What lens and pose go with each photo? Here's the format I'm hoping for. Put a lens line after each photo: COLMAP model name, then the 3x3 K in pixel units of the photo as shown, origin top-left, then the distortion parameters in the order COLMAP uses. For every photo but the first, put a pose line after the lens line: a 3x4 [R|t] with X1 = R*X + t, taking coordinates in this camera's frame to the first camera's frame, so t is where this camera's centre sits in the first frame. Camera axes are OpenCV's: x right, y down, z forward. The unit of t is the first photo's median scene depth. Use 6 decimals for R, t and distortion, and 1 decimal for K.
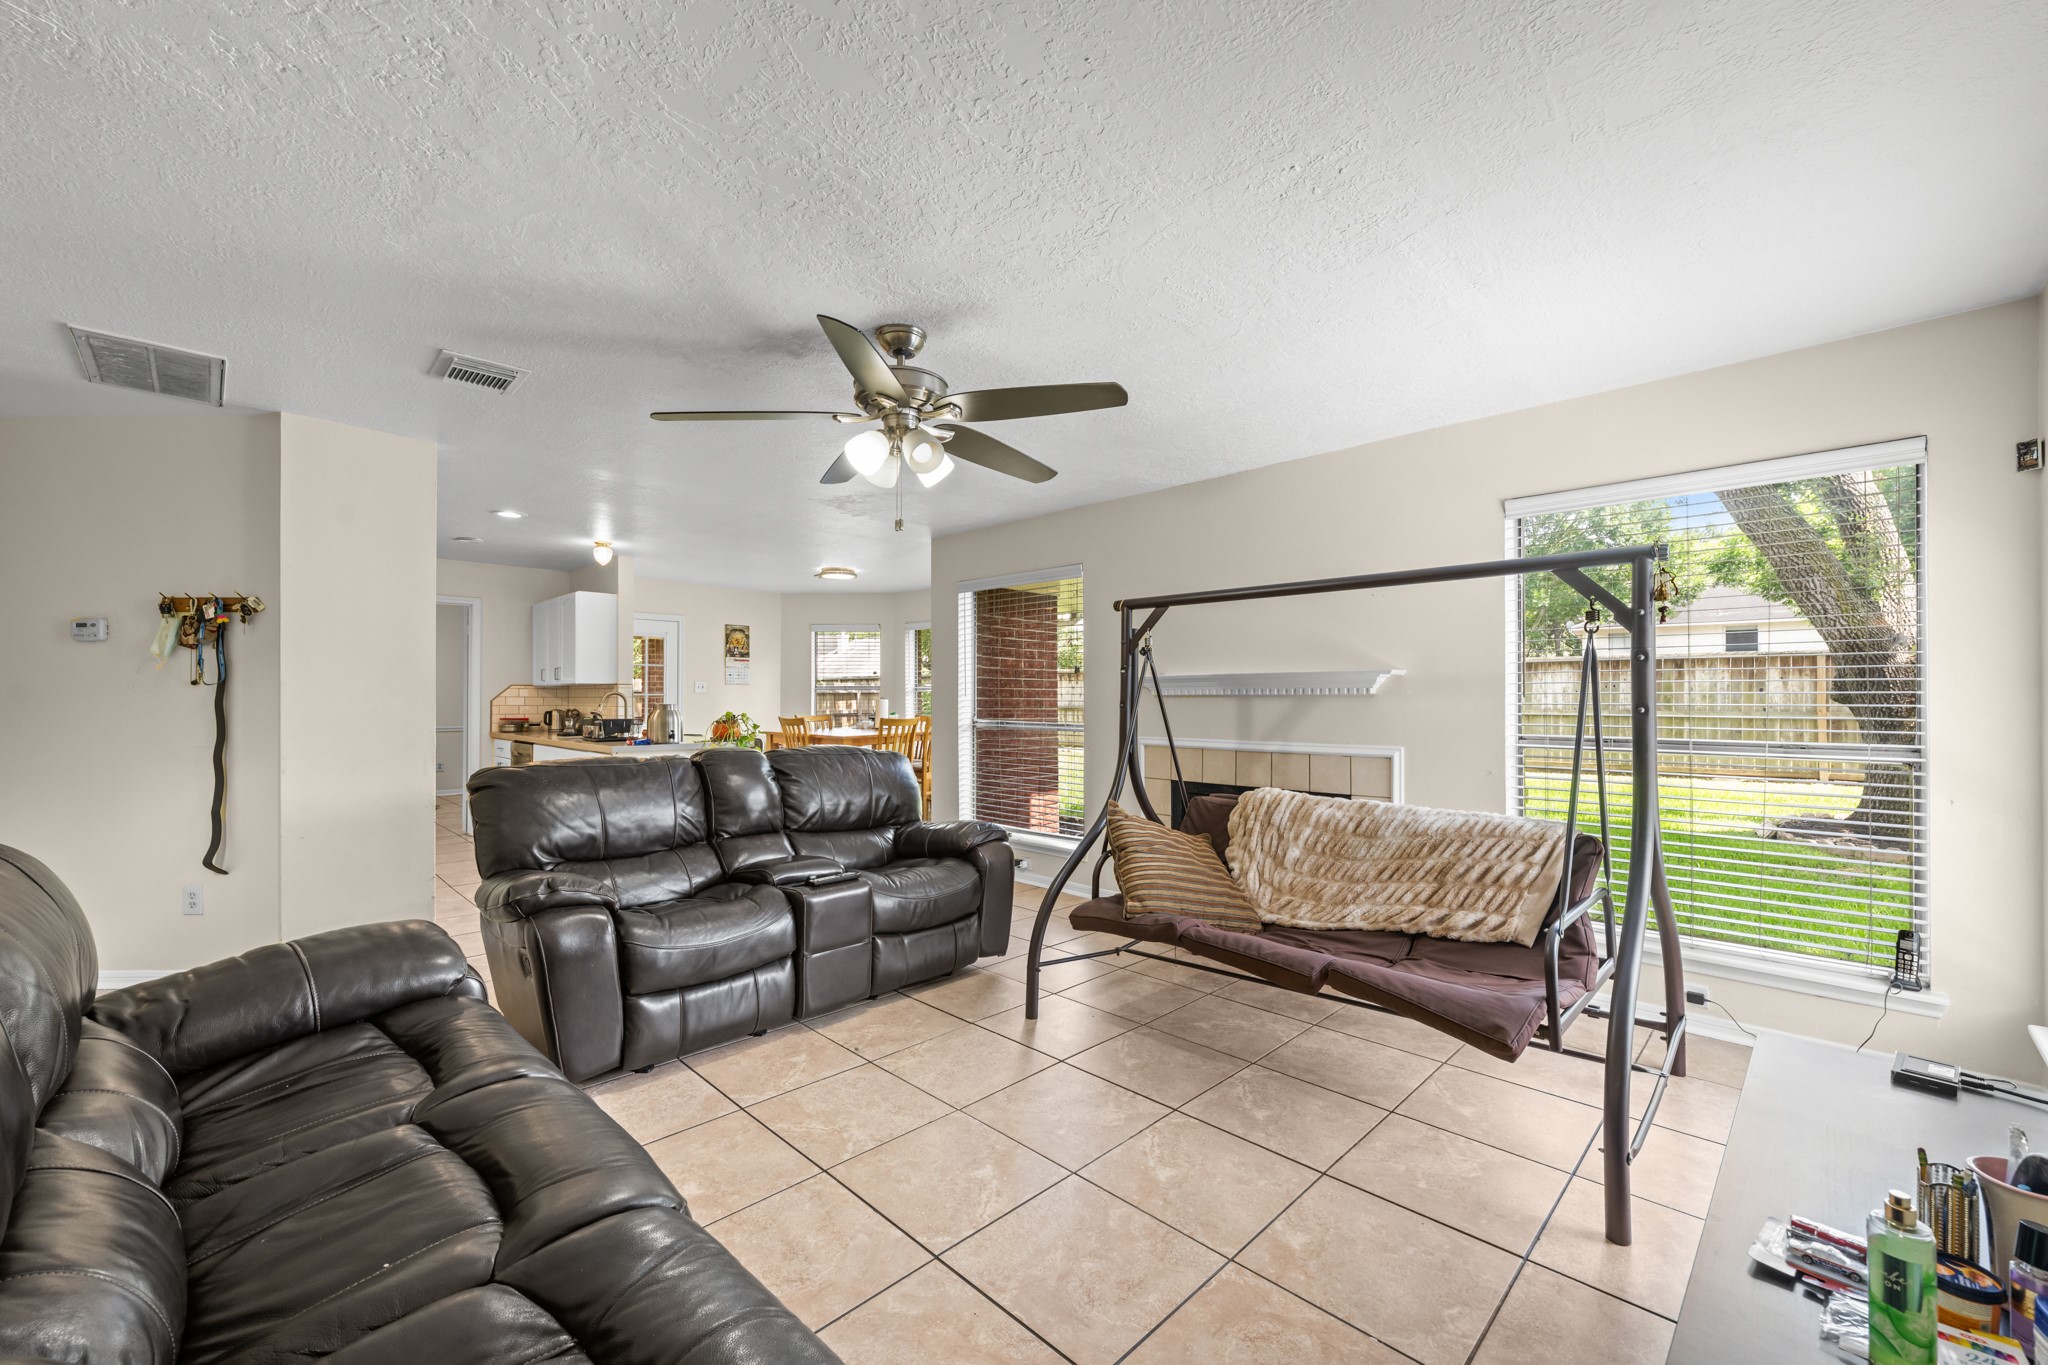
lens RADIAL K [[815.0, 0, 1025.2], [0, 815.0, 698.0], [0, 0, 1]] dist [0.002120, 0.000497]
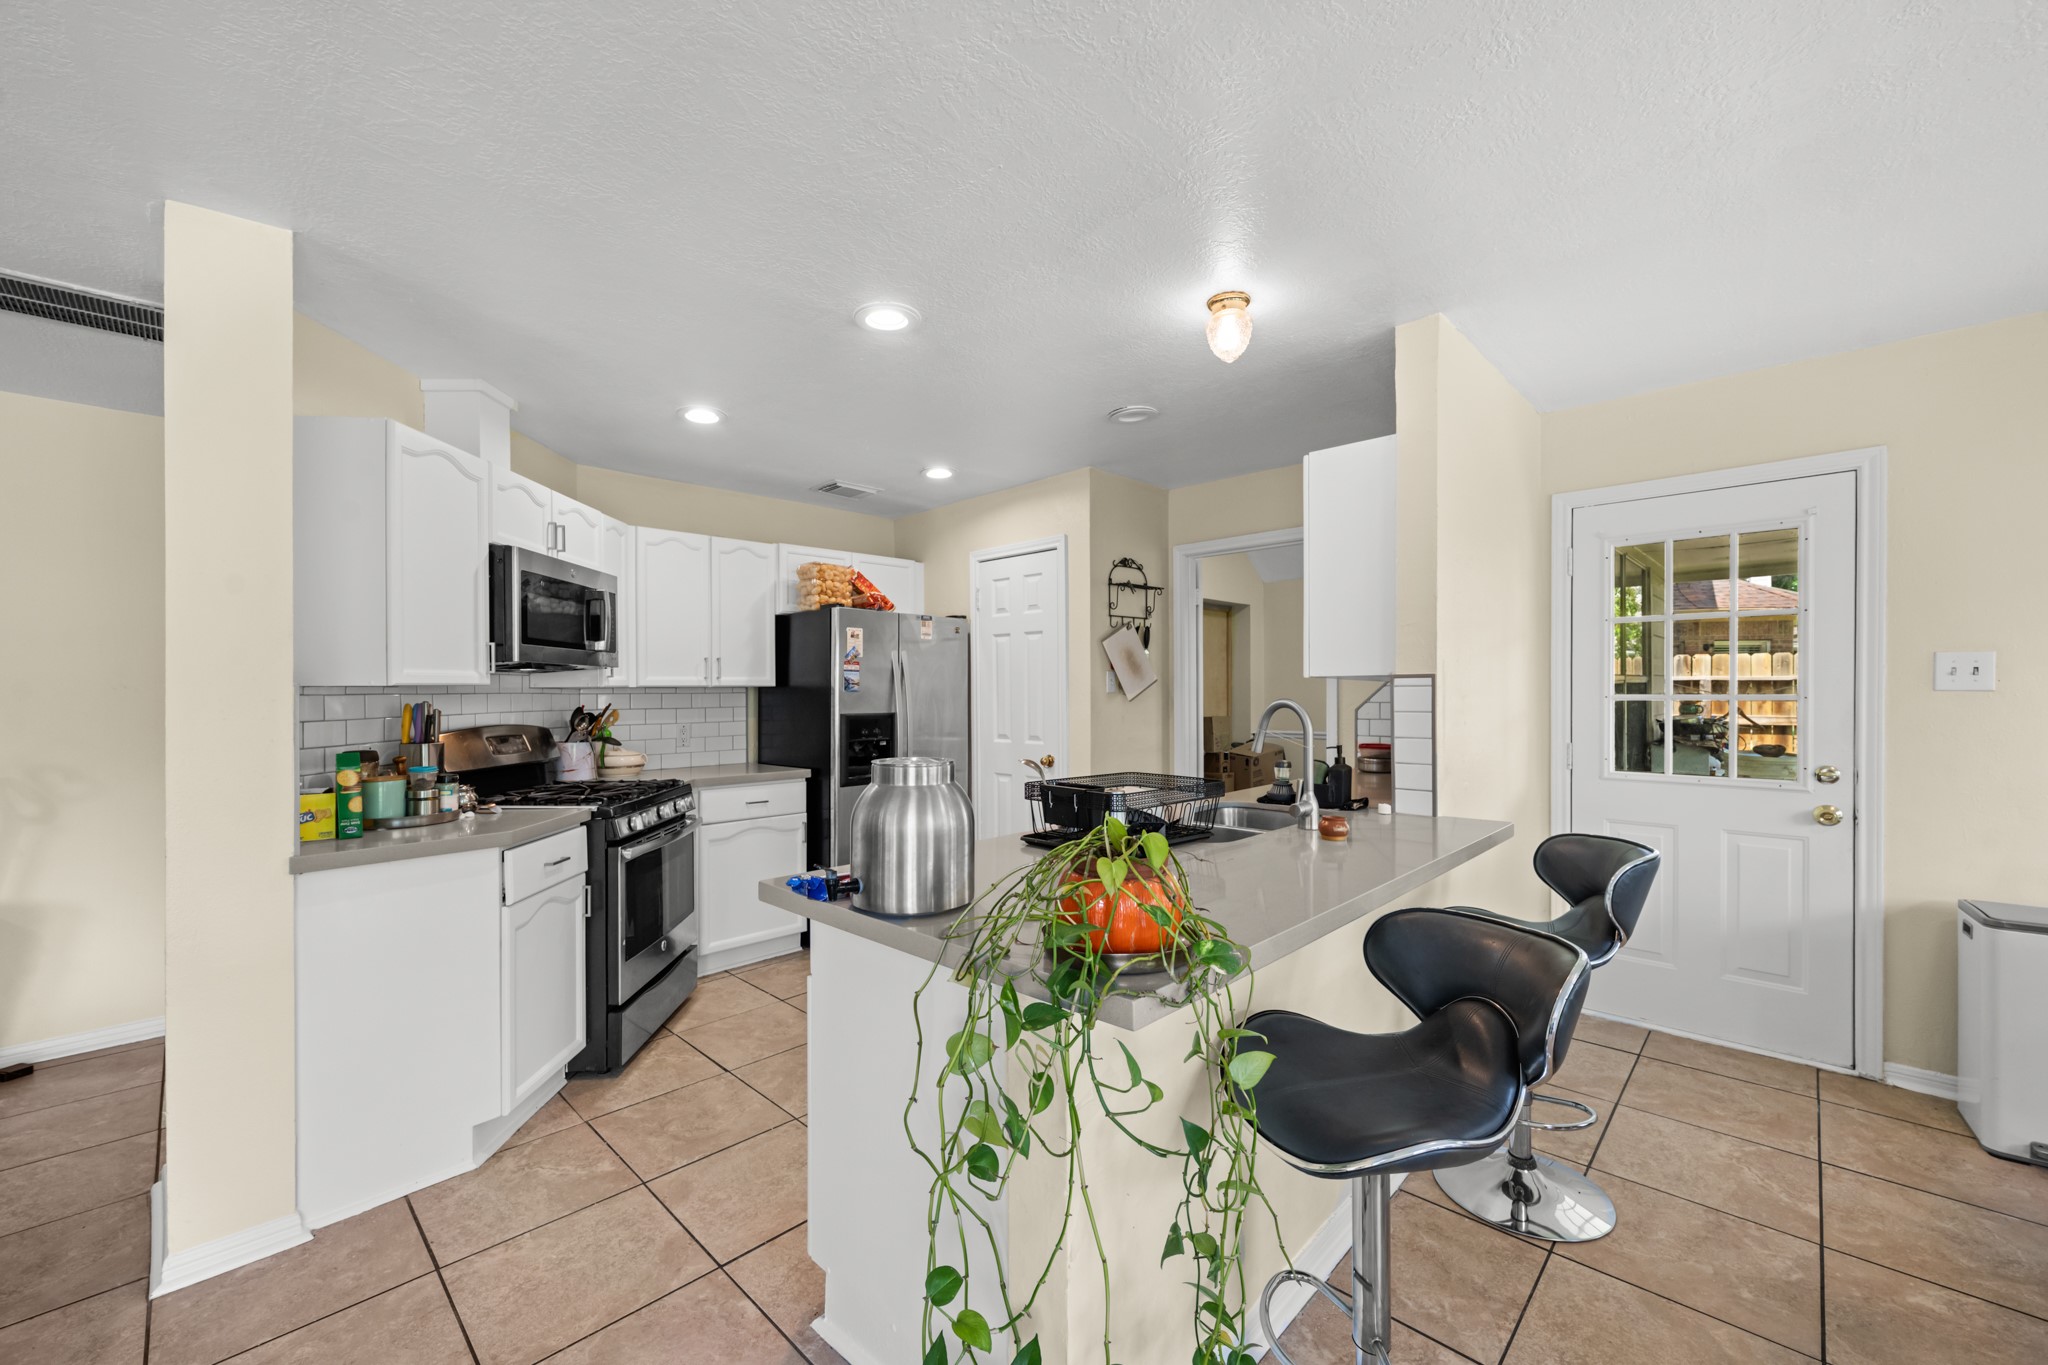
lens RADIAL K [[815.0, 0, 1025.2], [0, 815.0, 698.0], [0, 0, 1]] dist [0.002120, 0.000497]
pose [[0.009000, 0.008961, -0.999919, -0.214443], [0.010125, 0.999908, 0.009052, -0.019633], [0.999908, -0.010206, 0.008908, 1.343617]]
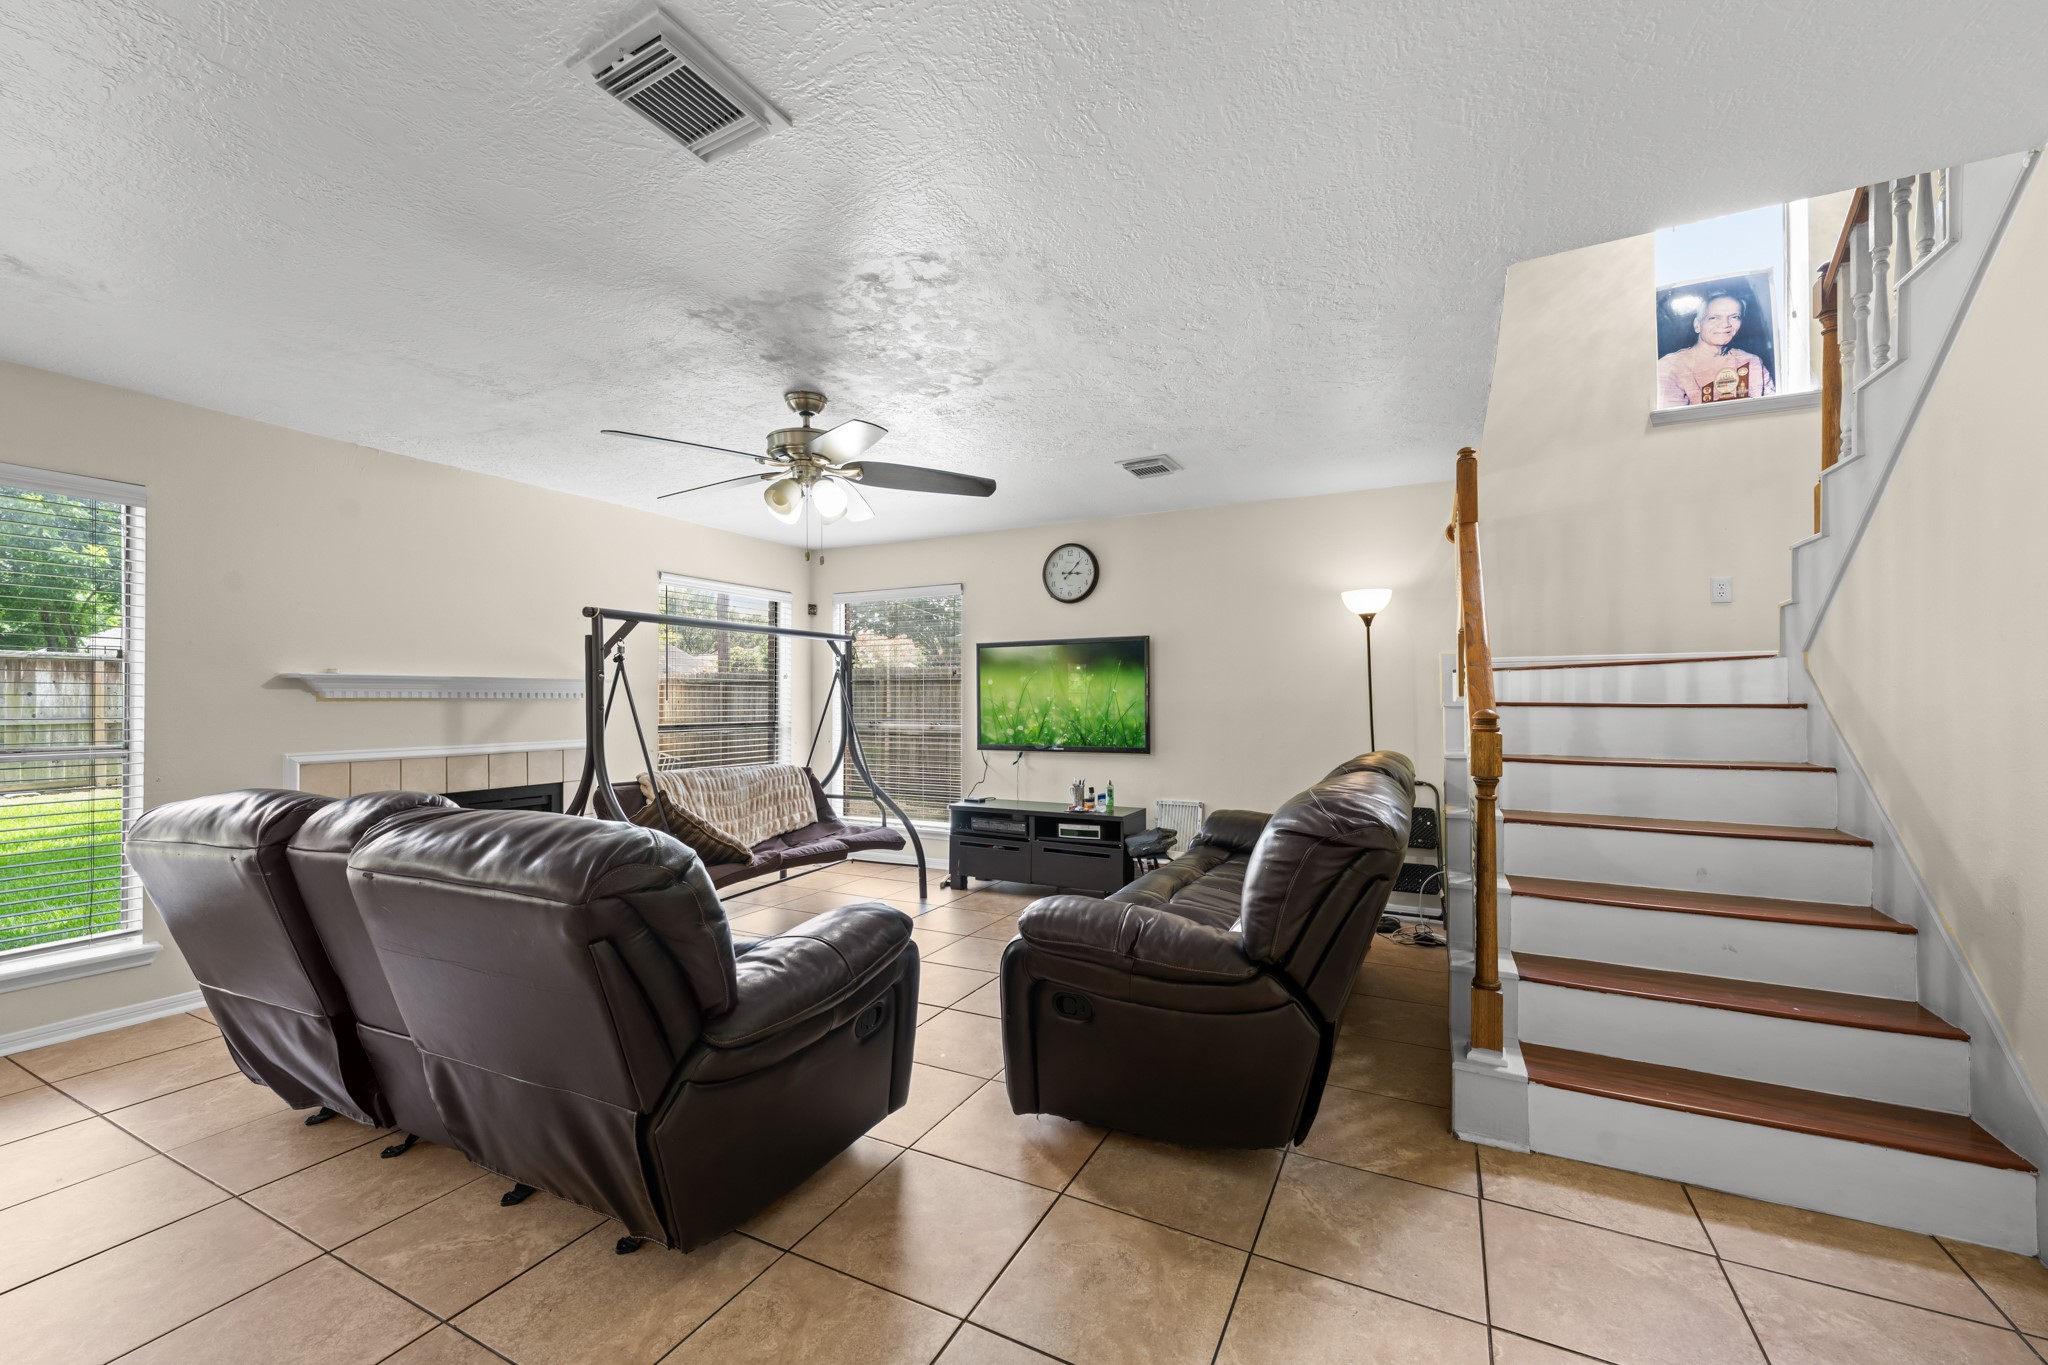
lens RADIAL K [[815.4, 0, 1017.2], [0, 815.4, 676.1], [0, 0, 1]] dist [-0.000972, 0.000126]
pose [[-0.294314, 0.029591, 0.955251, -0.874136], [0.002641, 0.999542, -0.030149, 0.001365], [-0.955705, -0.006351, -0.294257, 0.659467]]
